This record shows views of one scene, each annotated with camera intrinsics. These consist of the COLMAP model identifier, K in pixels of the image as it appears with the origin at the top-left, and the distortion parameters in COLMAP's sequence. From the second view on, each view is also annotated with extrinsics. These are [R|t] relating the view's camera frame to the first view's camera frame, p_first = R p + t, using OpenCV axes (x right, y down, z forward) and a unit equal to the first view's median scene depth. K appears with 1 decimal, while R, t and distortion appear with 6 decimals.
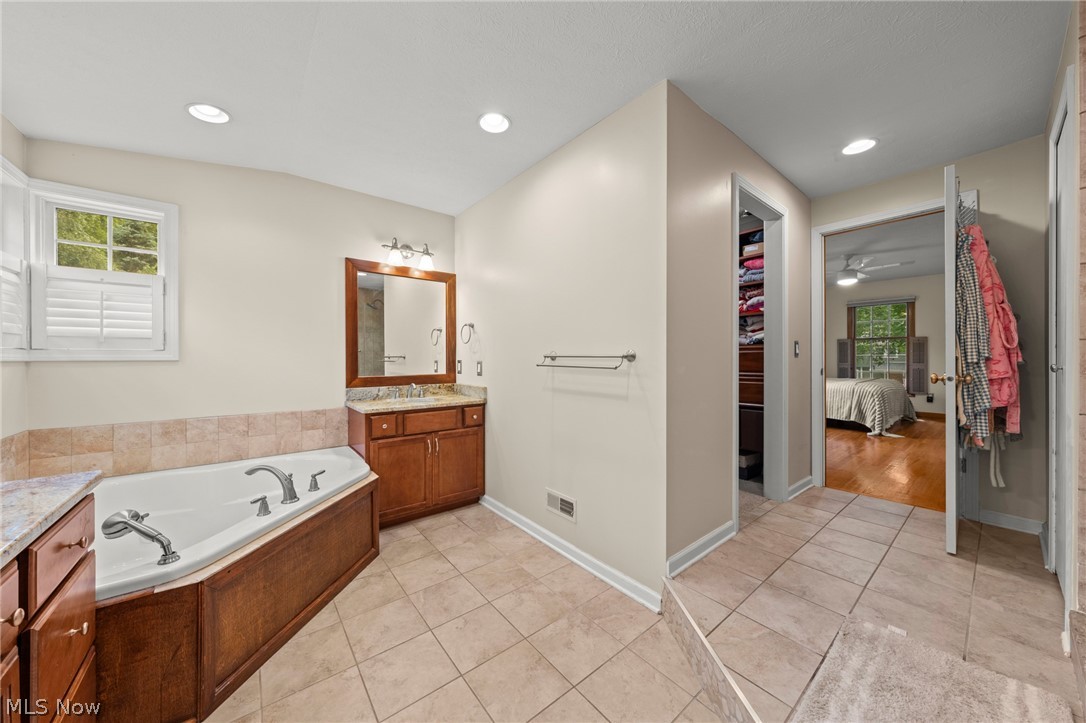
lens RADIAL K [[367.2, 0, 543.0], [0, 367.2, 361.5], [0, 0, 1]] dist [-0.009416, -0.000059]
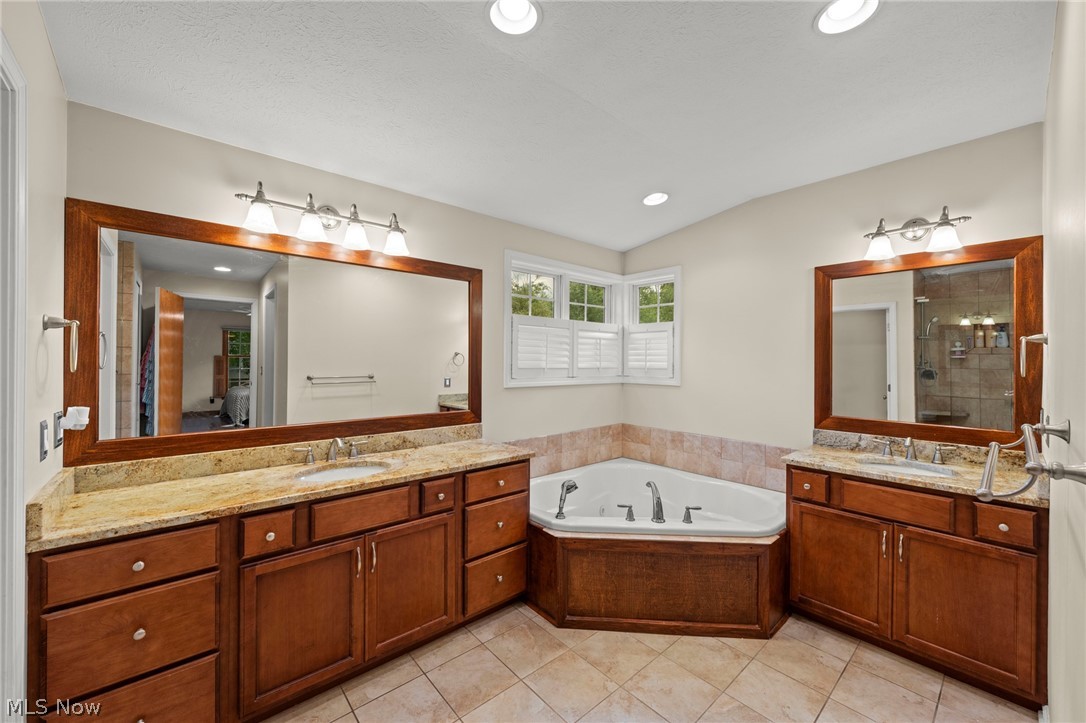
lens RADIAL K [[419.5, 0, 539.9], [0, 419.5, 360.7], [0, 0, 1]] dist [-0.002112, -0.000024]
pose [[0.038458, 0.000256, -0.999260, 0.476153], [-0.015577, 0.999879, -0.000343, -0.086772], [0.999139, 0.015578, 0.038457, 0.458071]]
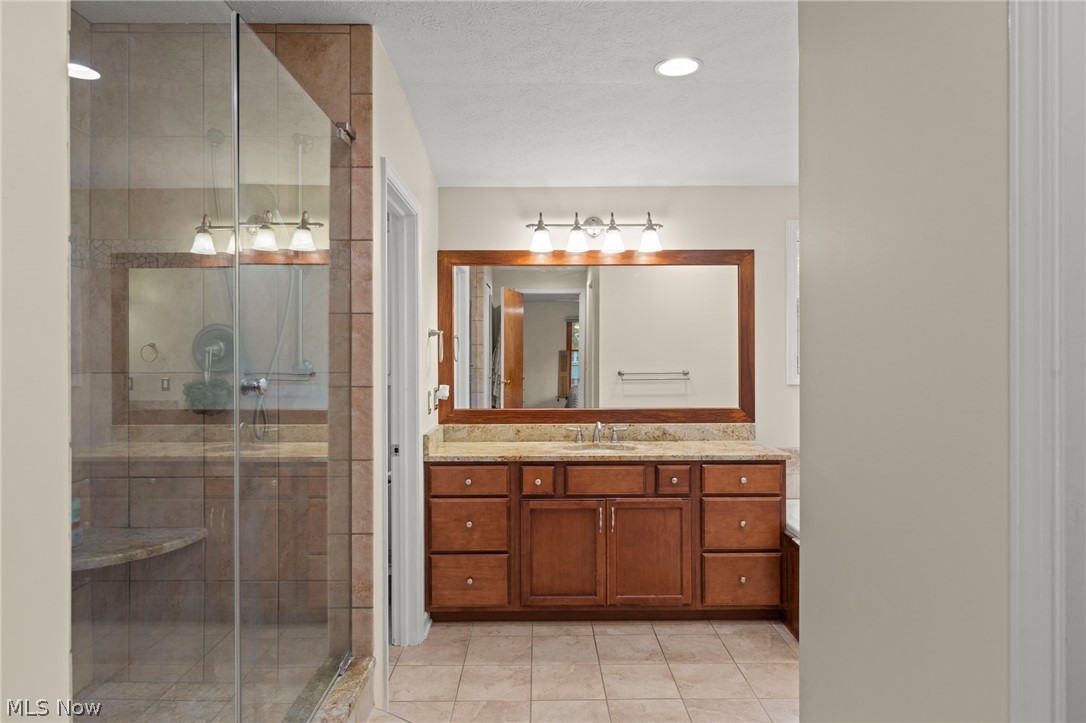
lens RADIAL K [[663.2, 0, 546.0], [0, 663.2, 356.8], [0, 0, 1]] dist [0.001590, 0.000218]
pose [[-0.616656, 0.006011, -0.787209, 0.943301], [-0.002884, 0.999947, 0.009894, -0.089660], [0.787227, 0.008371, -0.616606, 0.987290]]
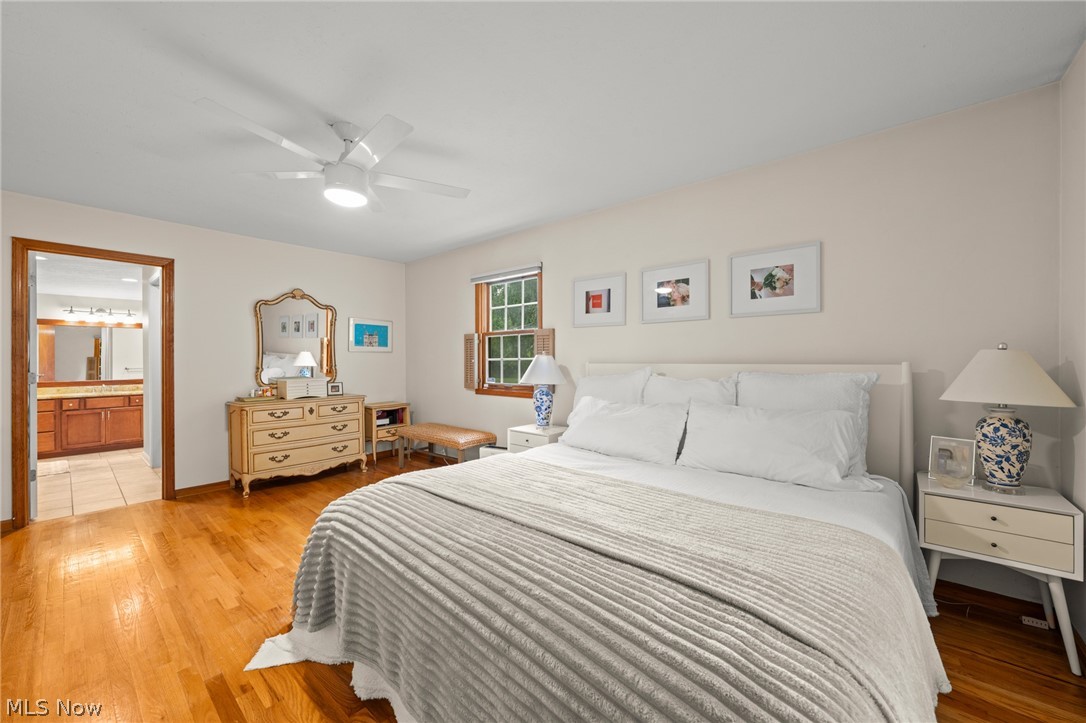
lens RADIAL K [[412.0, 0, 540.7], [0, 412.0, 358.4], [0, 0, 1]] dist [-0.001314, -0.000225]
pose [[0.184975, 0.003543, -0.982737, 2.954145], [-0.002791, 0.999991, 0.003080, -0.108551], [0.982739, 0.002173, 0.184983, 2.549206]]
